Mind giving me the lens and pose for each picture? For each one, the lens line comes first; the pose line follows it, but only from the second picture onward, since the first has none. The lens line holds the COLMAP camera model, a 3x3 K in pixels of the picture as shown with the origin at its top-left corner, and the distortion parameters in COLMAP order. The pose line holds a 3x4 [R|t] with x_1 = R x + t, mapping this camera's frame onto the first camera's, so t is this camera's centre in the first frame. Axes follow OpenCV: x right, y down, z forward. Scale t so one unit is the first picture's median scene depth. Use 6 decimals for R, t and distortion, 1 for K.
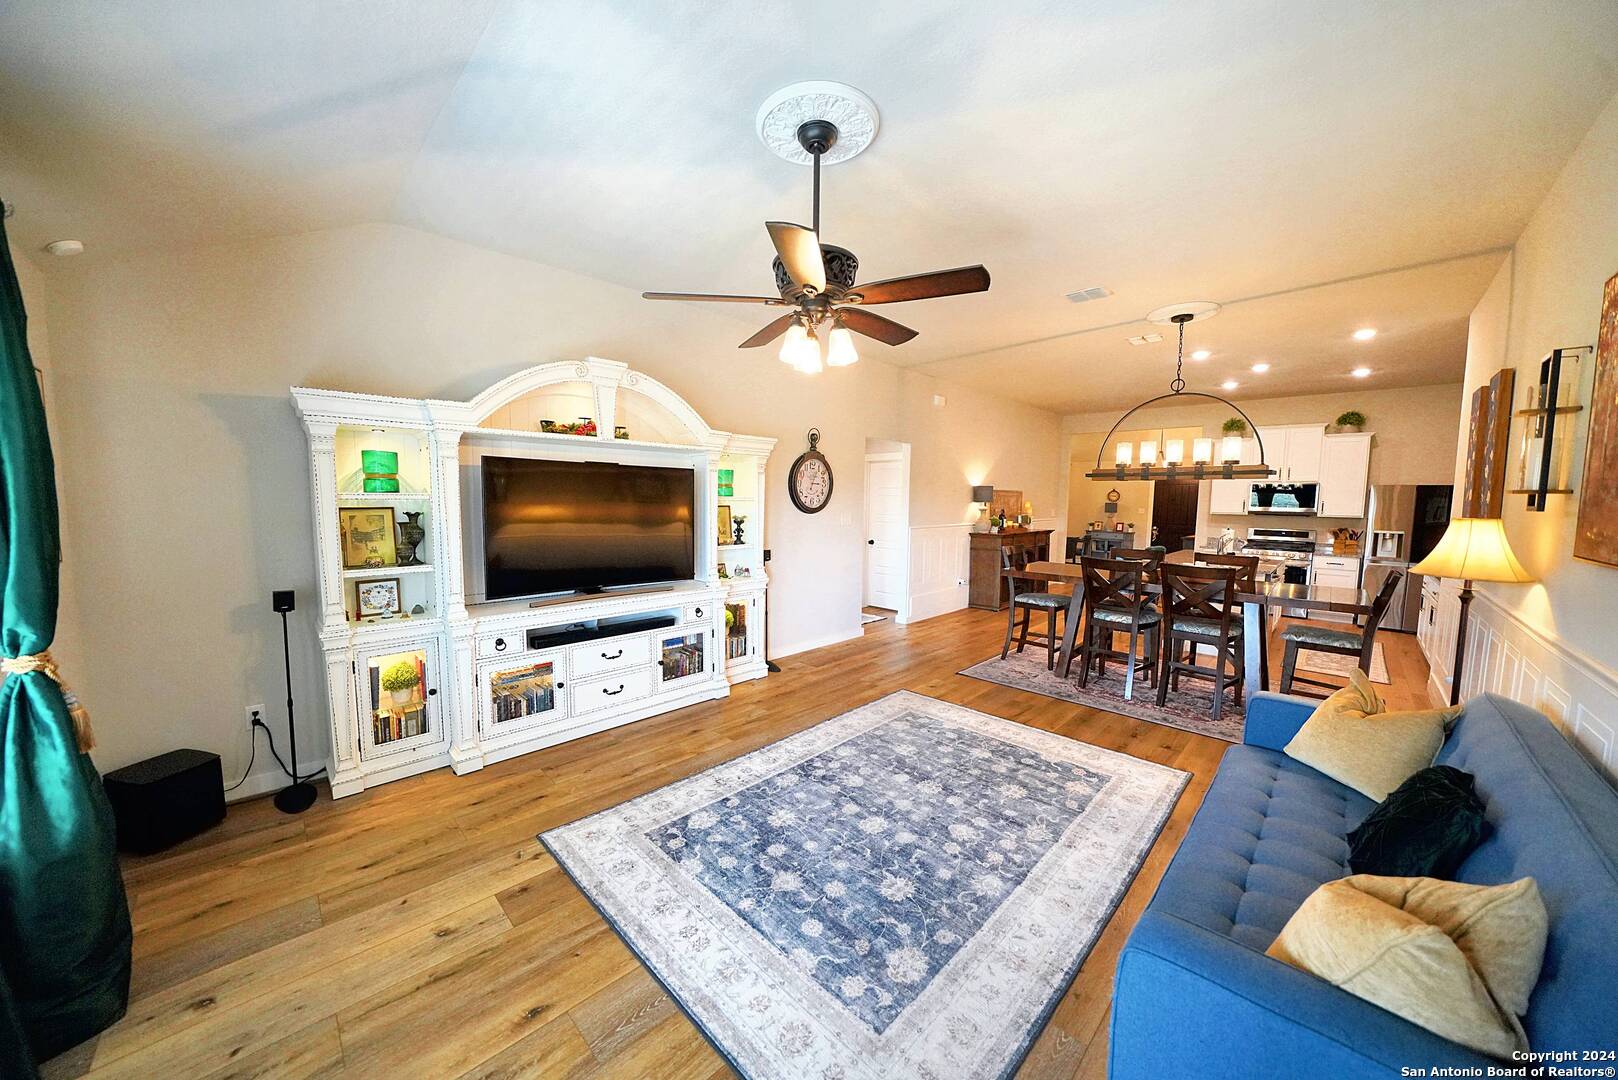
lens RADIAL K [[556.9, 0, 798.1], [0, 556.9, 543.3], [0, 0, 1]] dist [-0.023270, 0.002453]
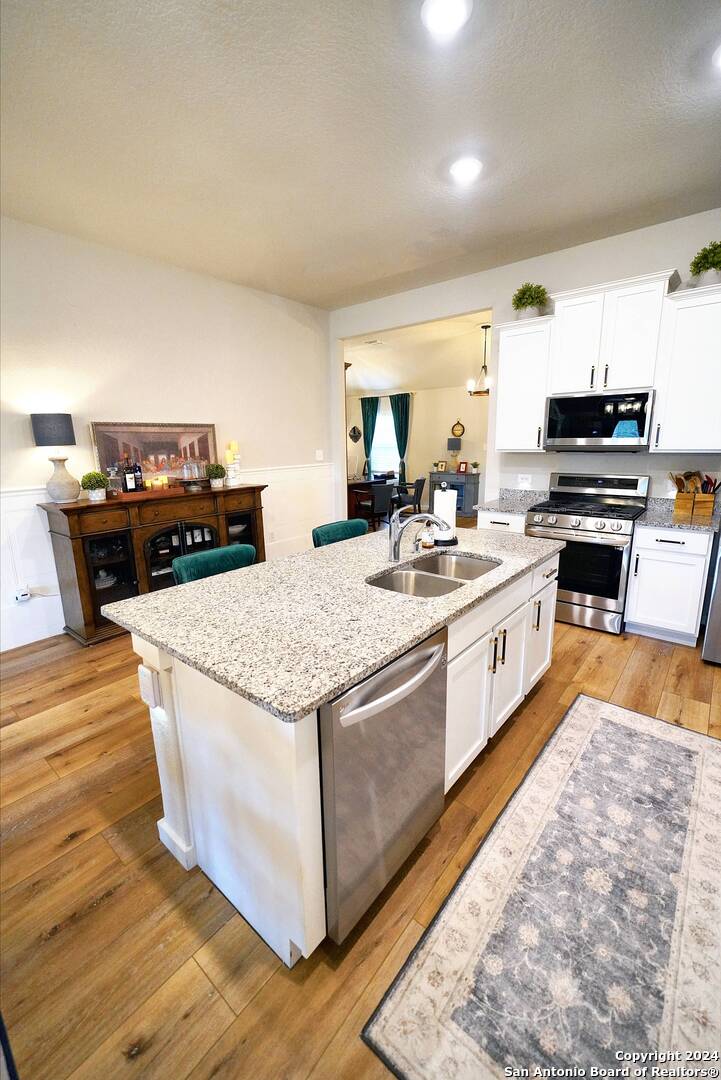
lens RADIAL K [[438.3, 0, 360.5], [0, 438.3, 540.0], [0, 0, 1]] dist [-0.000614, 0.000077]
pose [[0.995205, -0.050257, 0.083911, 1.375639], [0.037951, 0.989098, 0.142285, -0.078891], [-0.090147, -0.138418, 0.986263, 1.282882]]
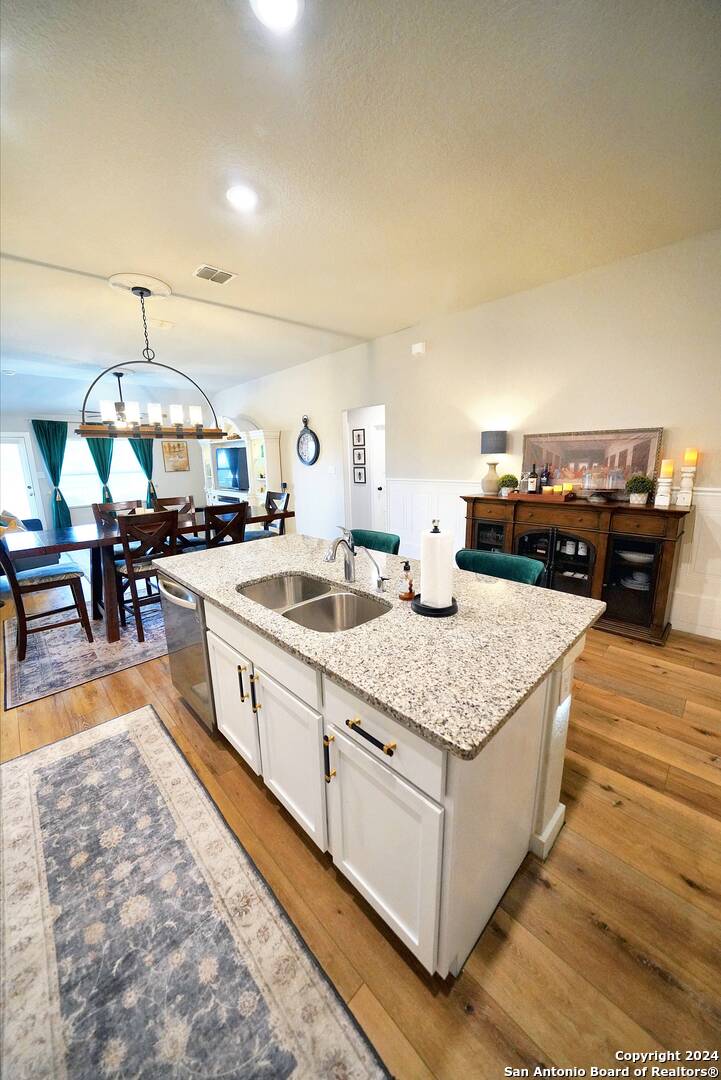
lens RADIAL K [[371.7, 0, 353.2], [0, 371.7, 533.4], [0, 0, 1]] dist [-0.023270, 0.002453]
pose [[-0.017068, 0.189319, -0.981767, 1.983928], [-0.060196, 0.979935, 0.190012, -0.122236], [0.998041, 0.062341, -0.005329, 1.914403]]
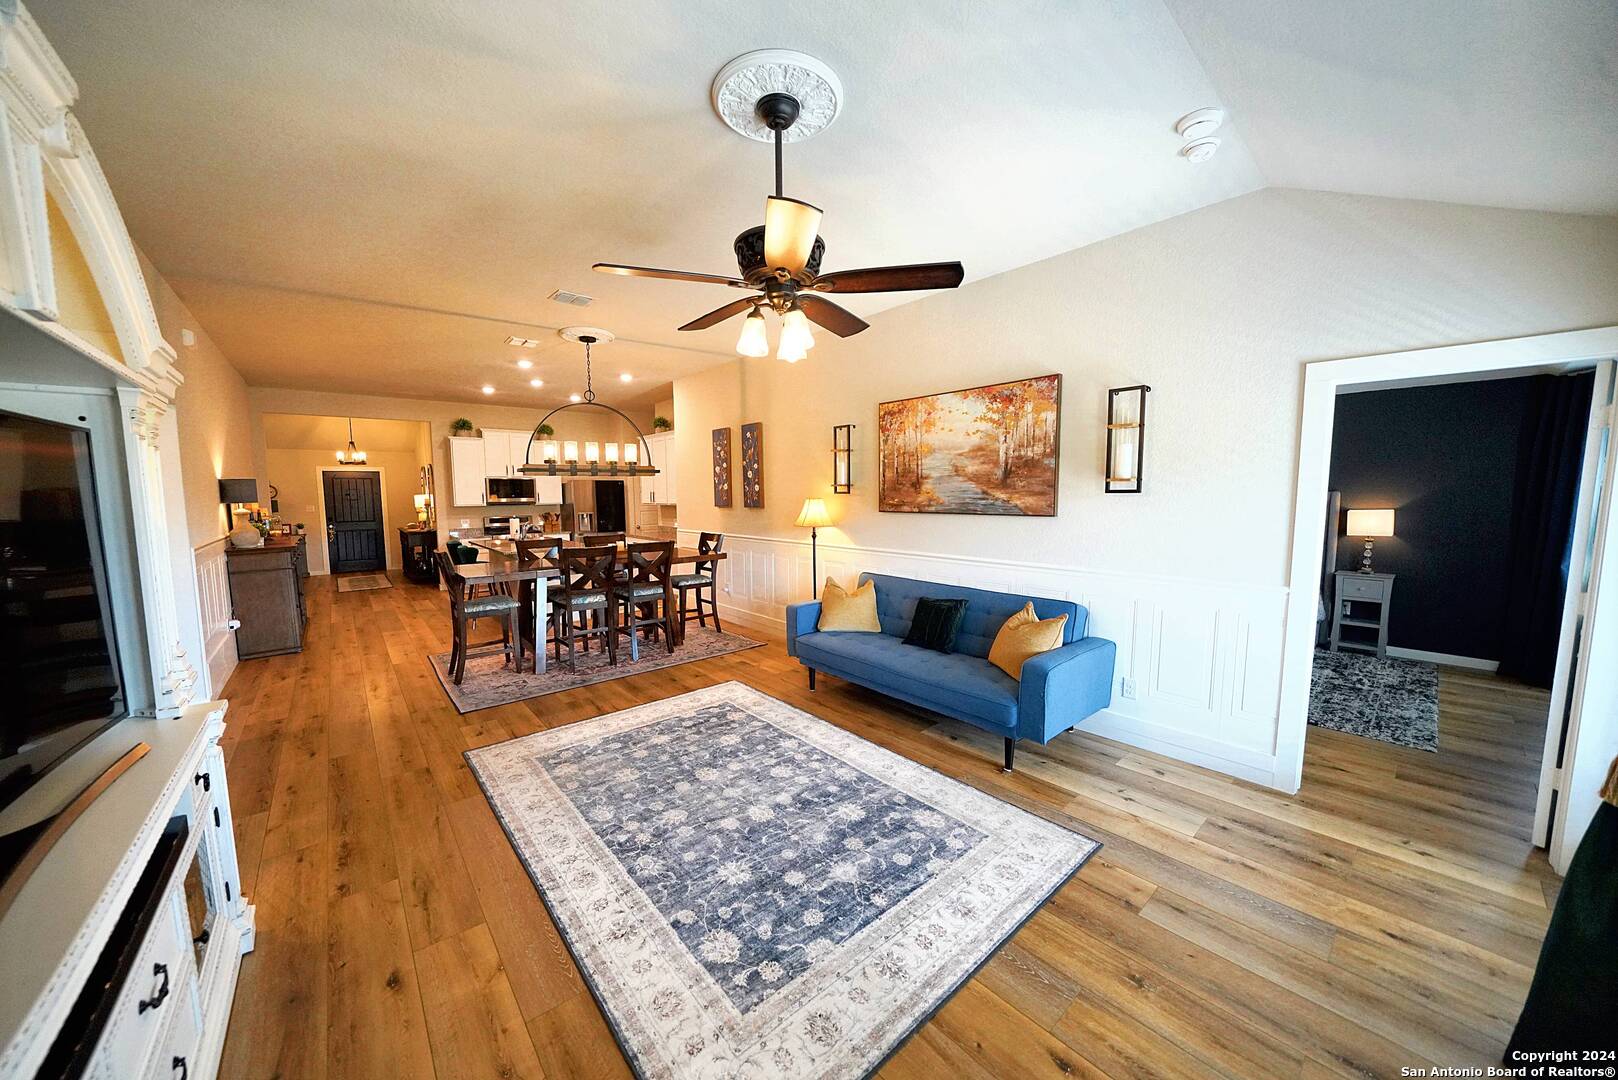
lens RADIAL K [[556.9, 0, 798.1], [0, 556.9, 543.3], [0, 0, 1]] dist [-0.023270, 0.002453]
pose [[0.082238, -0.104498, 0.991119, -0.642585], [0.092661, 0.990982, 0.096795, -0.061346], [-0.992296, 0.083877, 0.091179, 0.623297]]
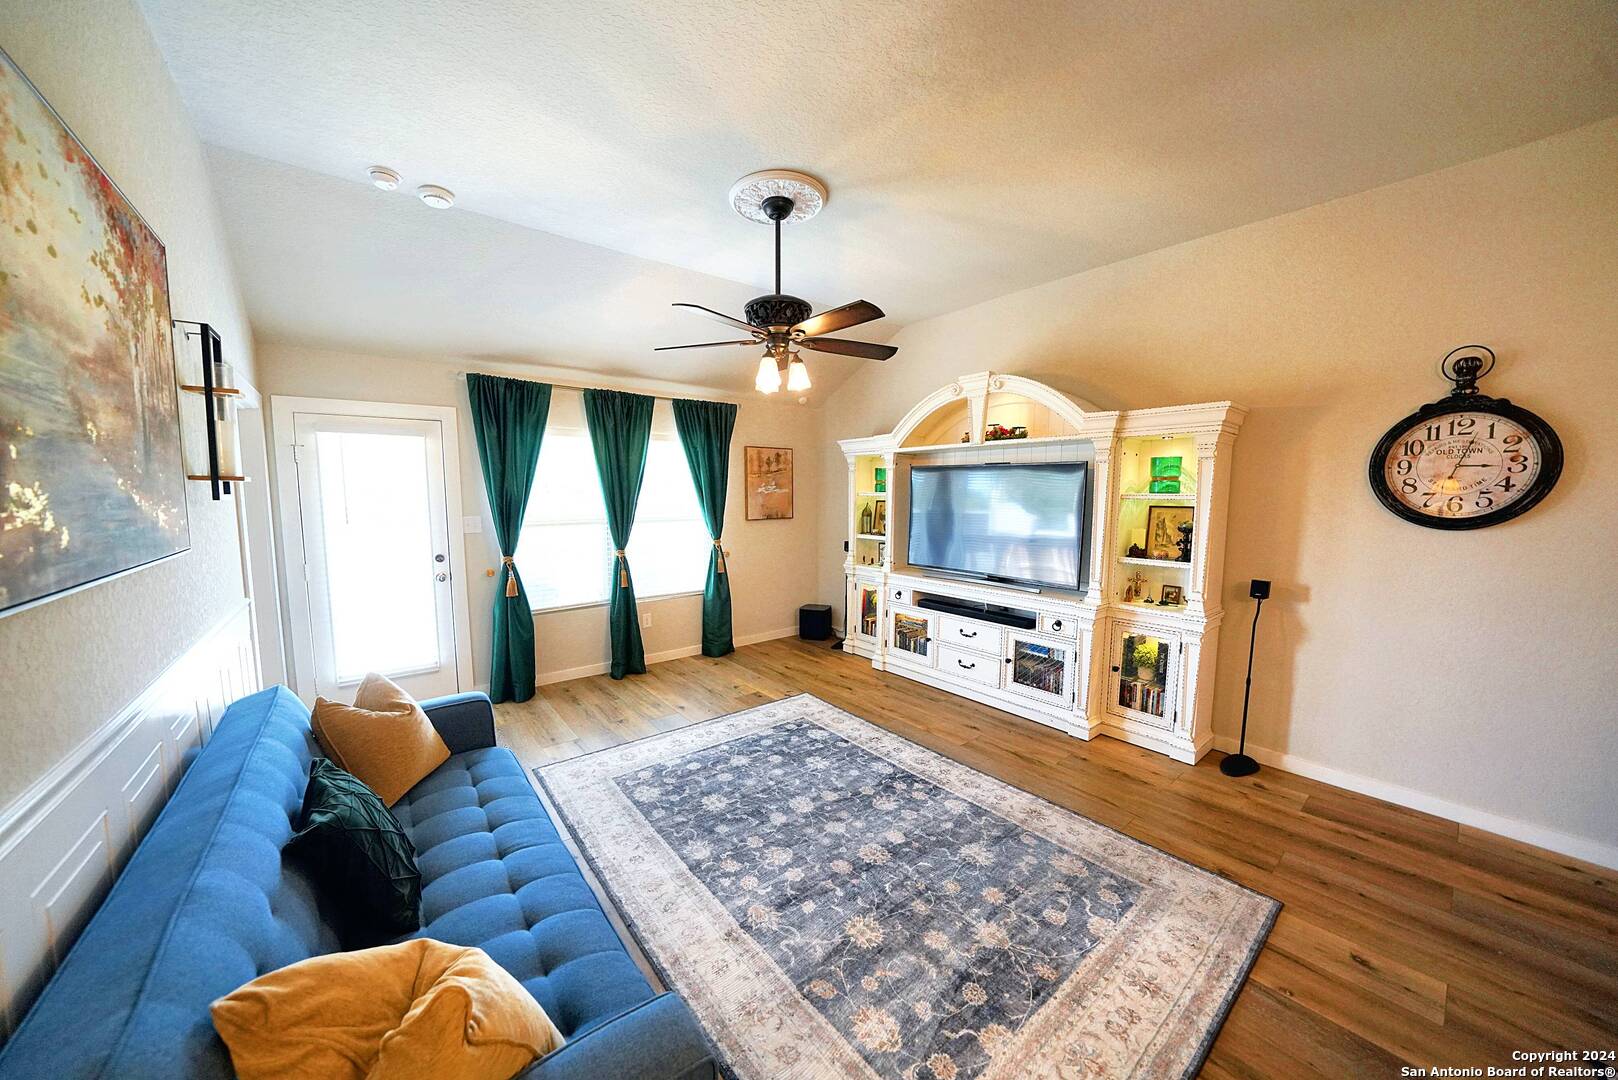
lens RADIAL K [[556.9, 0, 798.1], [0, 556.9, 543.3], [0, 0, 1]] dist [-0.023270, 0.002453]
pose [[-0.114229, 0.081698, -0.990089, 0.892832], [-0.083219, 0.992323, 0.091483, -0.063053], [0.989963, 0.092844, -0.106554, 0.829195]]
